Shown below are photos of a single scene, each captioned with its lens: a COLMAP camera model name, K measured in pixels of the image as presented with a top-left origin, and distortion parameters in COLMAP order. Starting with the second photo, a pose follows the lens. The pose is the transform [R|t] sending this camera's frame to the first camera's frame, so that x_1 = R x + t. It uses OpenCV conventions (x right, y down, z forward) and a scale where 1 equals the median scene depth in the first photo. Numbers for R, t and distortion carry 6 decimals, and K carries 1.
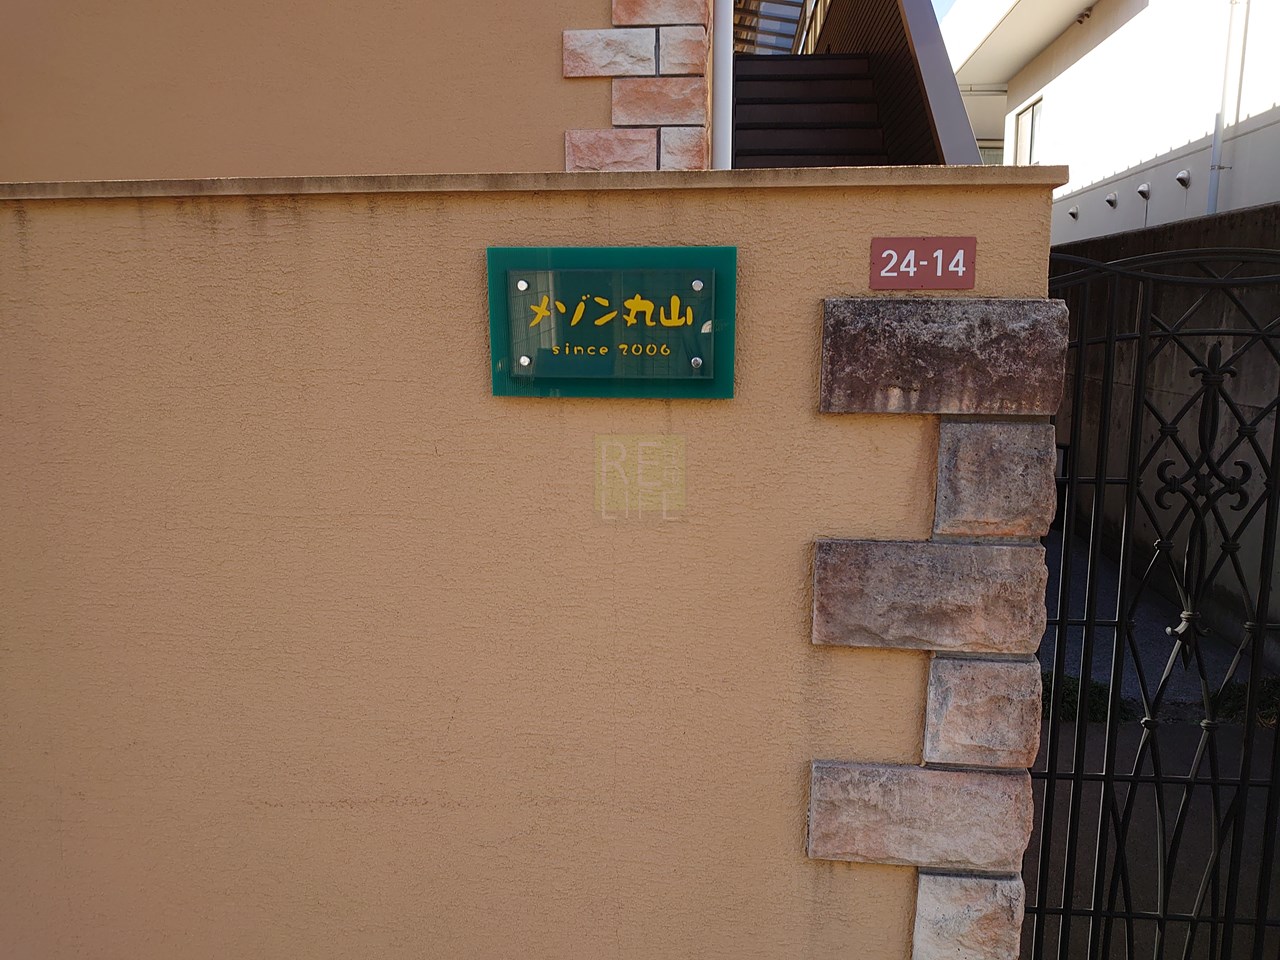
lens RADIAL K [[987.2, 0, 642.9], [0, 987.2, 474.7], [0, 0, 1]] dist [-0.001883, -0.007041]
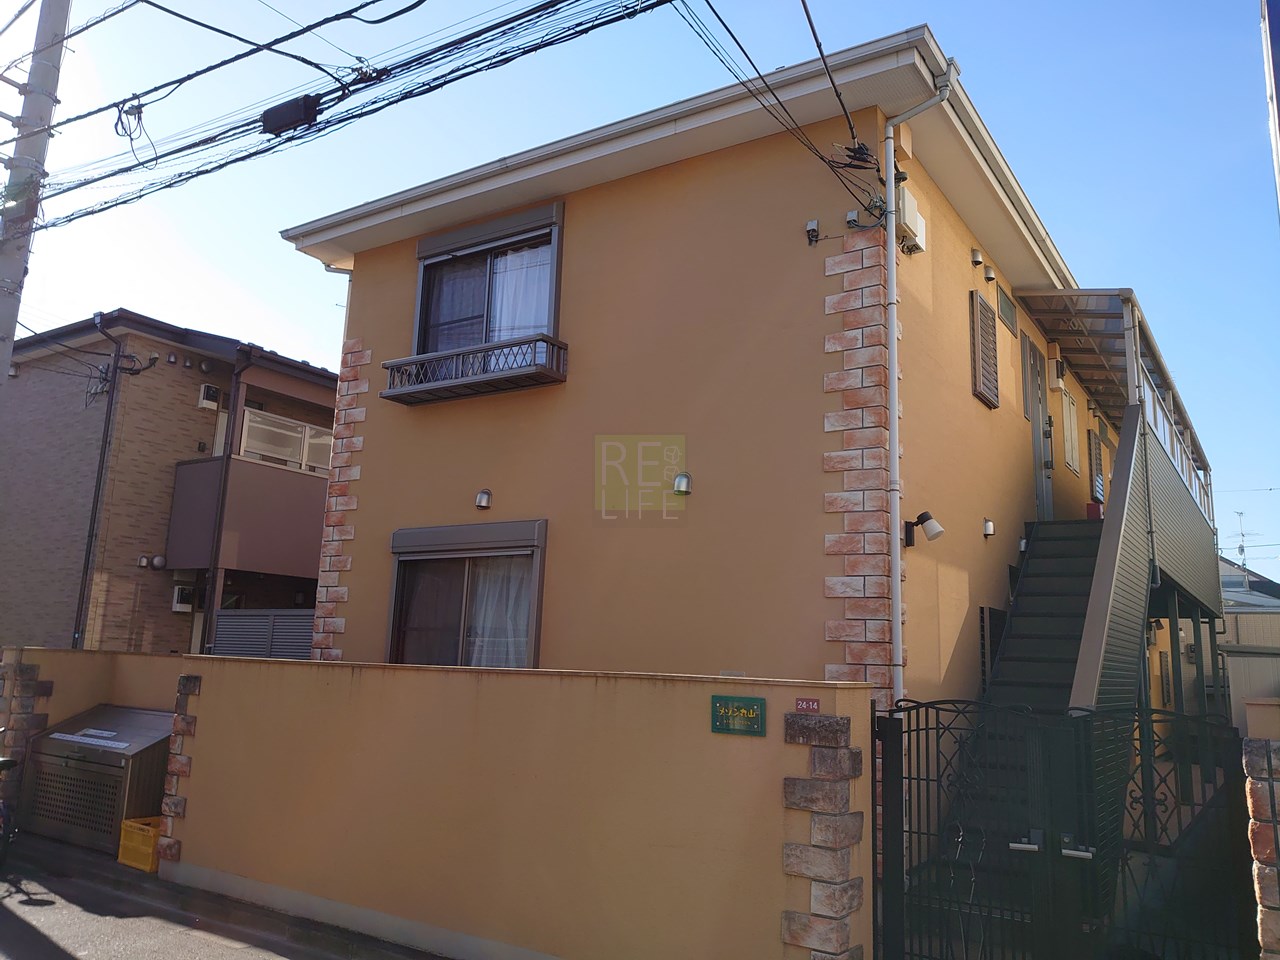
lens RADIAL K [[987.2, 0, 638.6], [0, 987.2, 473.6], [0, 0, 1]] dist [-0.001883, -0.007041]
pose [[0.872184, -0.061378, -0.485312, 1.595097], [-0.112630, 0.940246, -0.321329, 0.250889], [0.476035, 0.334919, 0.813155, -2.731776]]
